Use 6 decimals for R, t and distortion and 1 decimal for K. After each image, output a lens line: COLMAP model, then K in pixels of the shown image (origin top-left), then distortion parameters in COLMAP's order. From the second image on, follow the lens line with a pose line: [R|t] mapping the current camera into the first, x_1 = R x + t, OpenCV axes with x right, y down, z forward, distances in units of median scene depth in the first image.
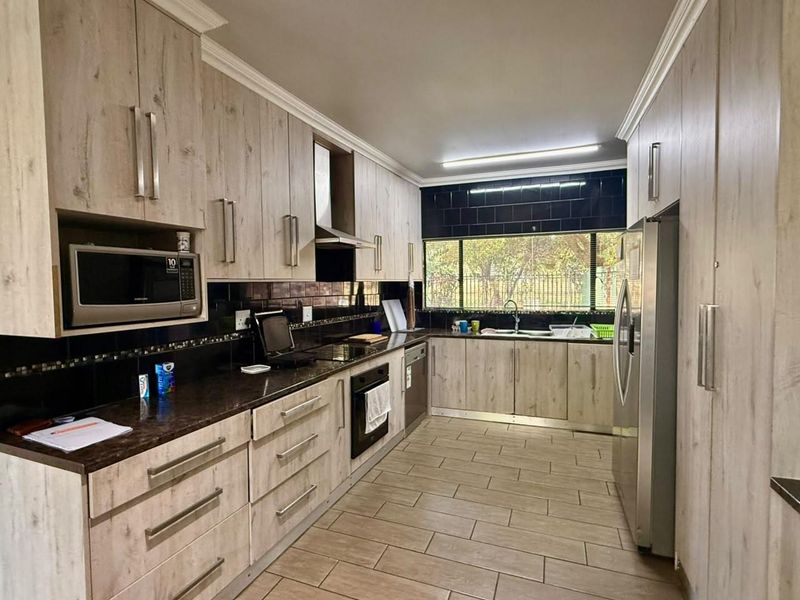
lens RADIAL K [[409.7, 0, 393.3], [0, 409.7, 299.2], [0, 0, 1]] dist [-0.008291, -0.000923]
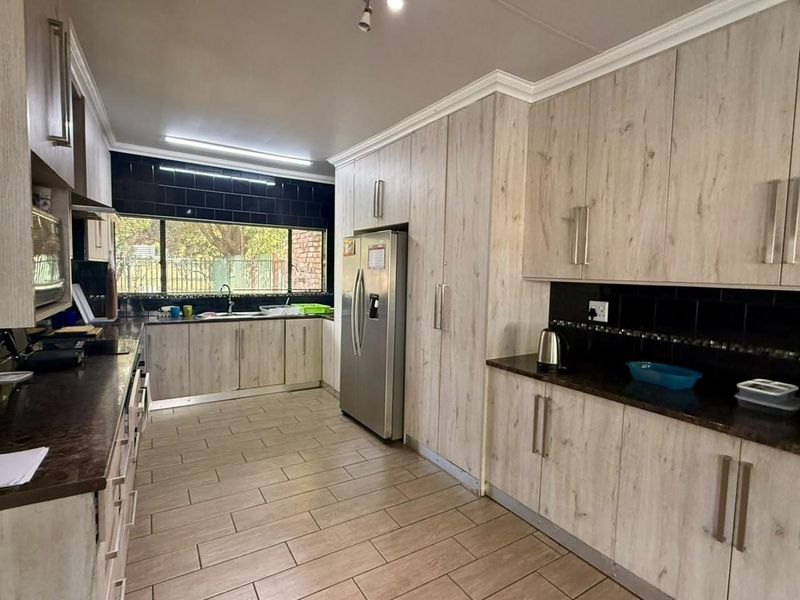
lens RADIAL K [[409.7, 0, 403.5], [0, 409.7, 301.4], [0, 0, 1]] dist [-0.008291, -0.000923]
pose [[0.583010, -0.032730, 0.811806, -0.382505], [0.002425, 0.999254, 0.038546, 0.008119], [-0.812462, -0.020504, 0.582654, 0.018073]]
